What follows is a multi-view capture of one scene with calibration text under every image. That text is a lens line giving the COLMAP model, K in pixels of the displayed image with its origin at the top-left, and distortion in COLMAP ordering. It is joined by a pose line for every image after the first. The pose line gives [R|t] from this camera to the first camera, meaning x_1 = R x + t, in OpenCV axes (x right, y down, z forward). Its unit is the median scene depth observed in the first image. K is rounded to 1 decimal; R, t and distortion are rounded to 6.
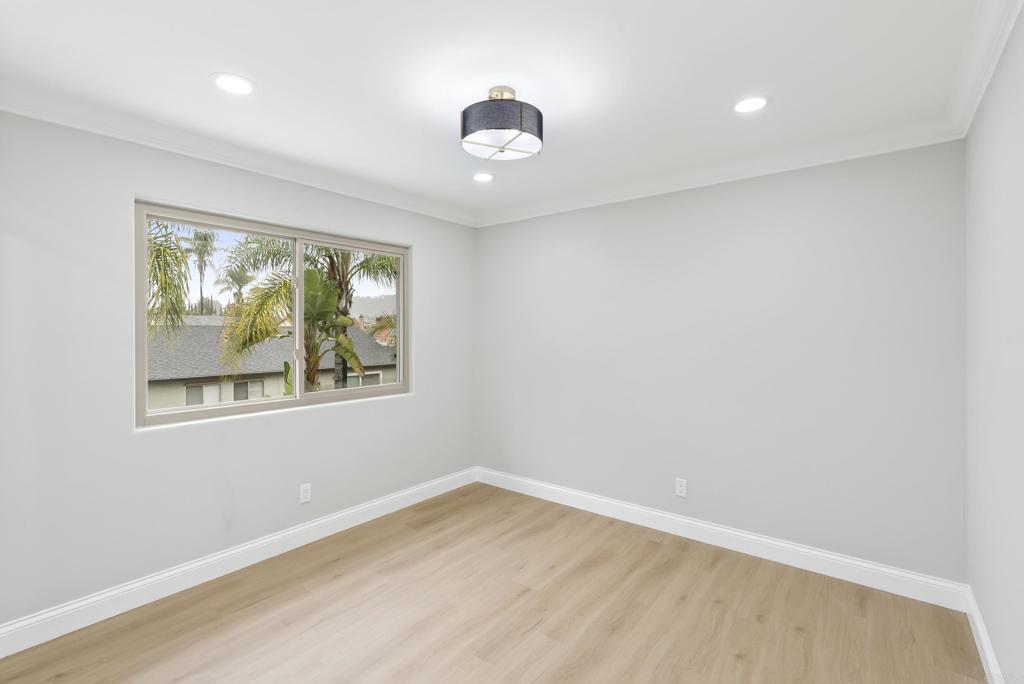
lens RADIAL K [[464.7, 0, 514.4], [0, 464.7, 333.2], [0, 0, 1]] dist [-0.001719, -0.000039]
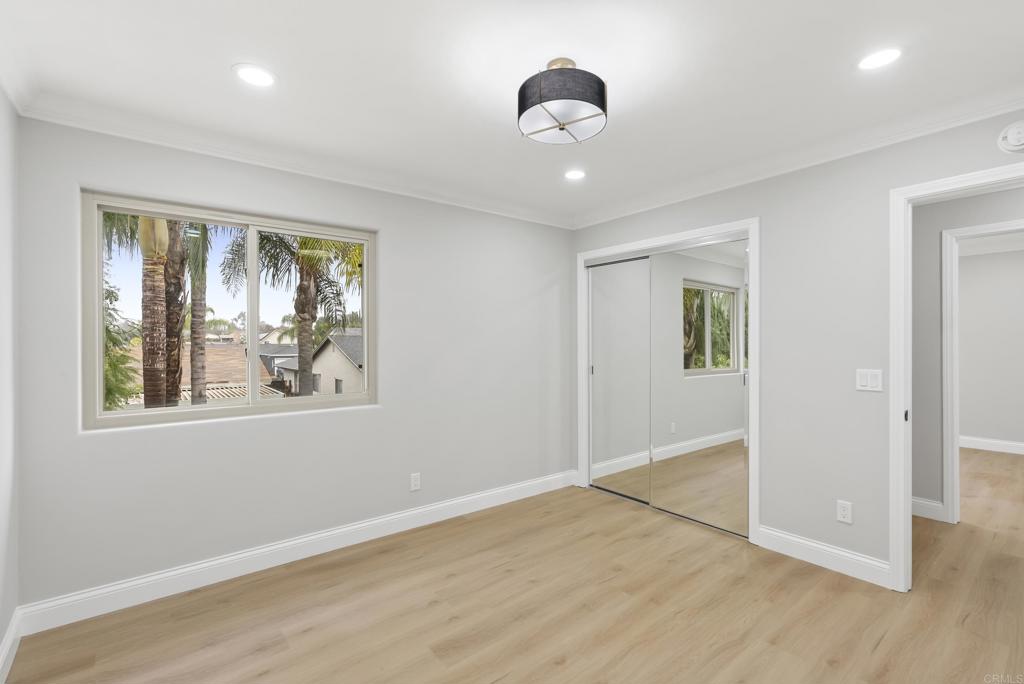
lens RADIAL K [[451.1, 0, 512.0], [0, 451.1, 342.0], [0, 0, 1]] dist [0.002025, 0.000161]
pose [[0.967842, 0.013387, -0.251203, 0.213278], [-0.010154, 0.999848, 0.014160, 0.001017], [0.251354, -0.011153, 0.967831, 0.268382]]
